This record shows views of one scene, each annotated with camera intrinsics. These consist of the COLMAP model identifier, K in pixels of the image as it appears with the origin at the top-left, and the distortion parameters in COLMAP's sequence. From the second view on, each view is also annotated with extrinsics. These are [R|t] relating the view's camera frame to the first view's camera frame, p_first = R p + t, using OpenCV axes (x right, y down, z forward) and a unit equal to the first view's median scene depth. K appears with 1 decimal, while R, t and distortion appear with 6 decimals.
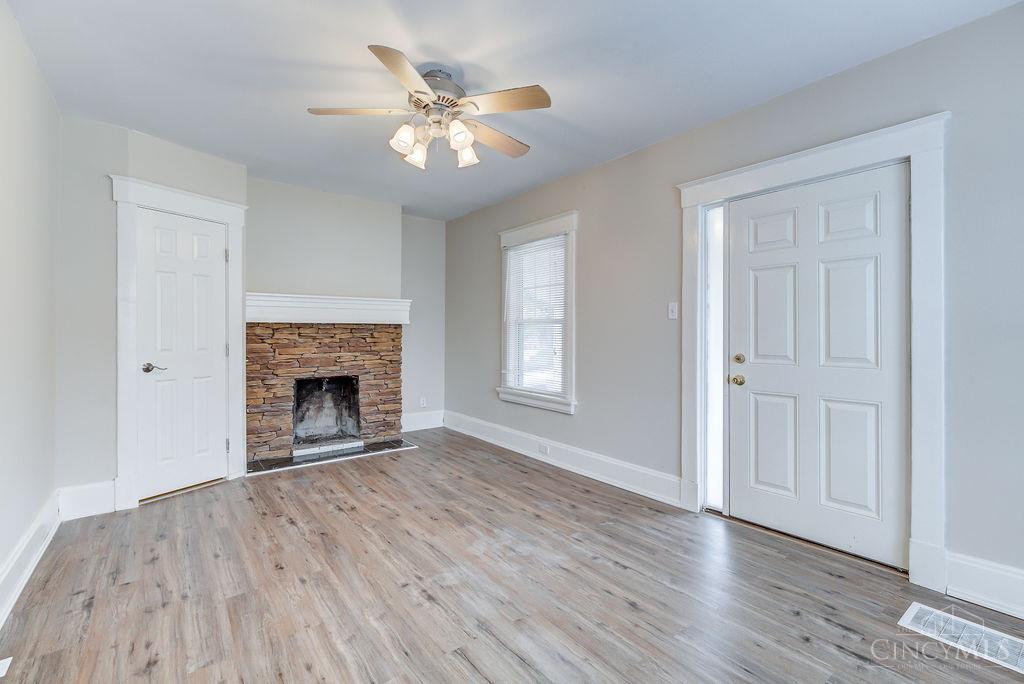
lens RADIAL K [[465.7, 0, 518.4], [0, 465.7, 327.5], [0, 0, 1]] dist [-0.005568, 0.002963]
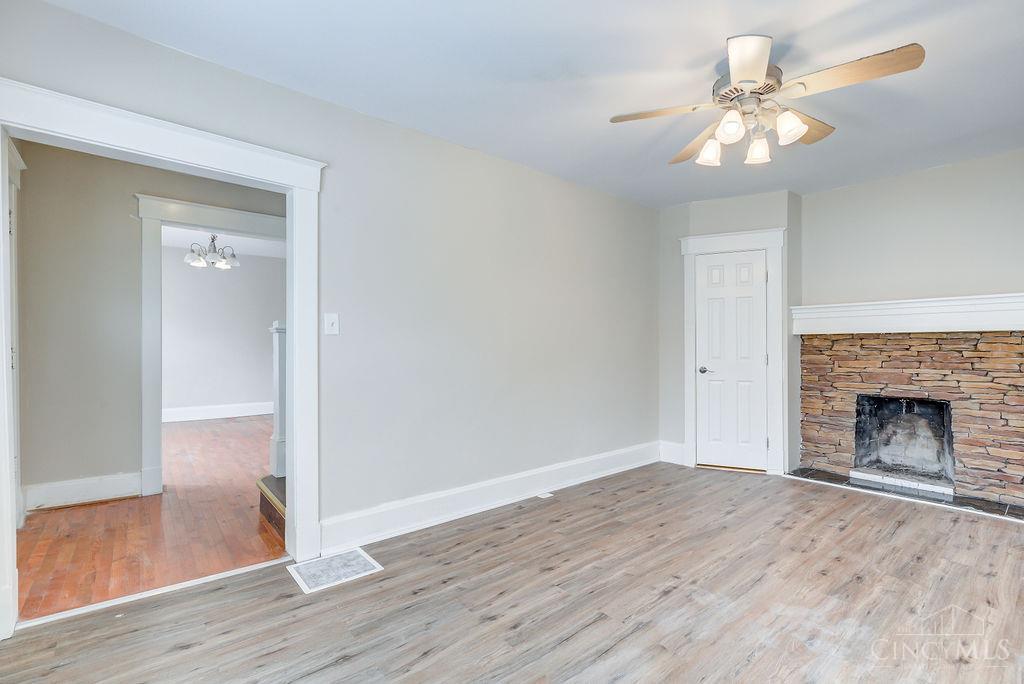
lens RADIAL K [[465.7, 0, 520.1], [0, 465.7, 340.4], [0, 0, 1]] dist [-0.005568, 0.002963]
pose [[0.037837, -0.010611, -0.999228, 0.569805], [0.013838, 0.999853, -0.010093, 0.004954], [0.999188, -0.013445, 0.037978, 0.410319]]
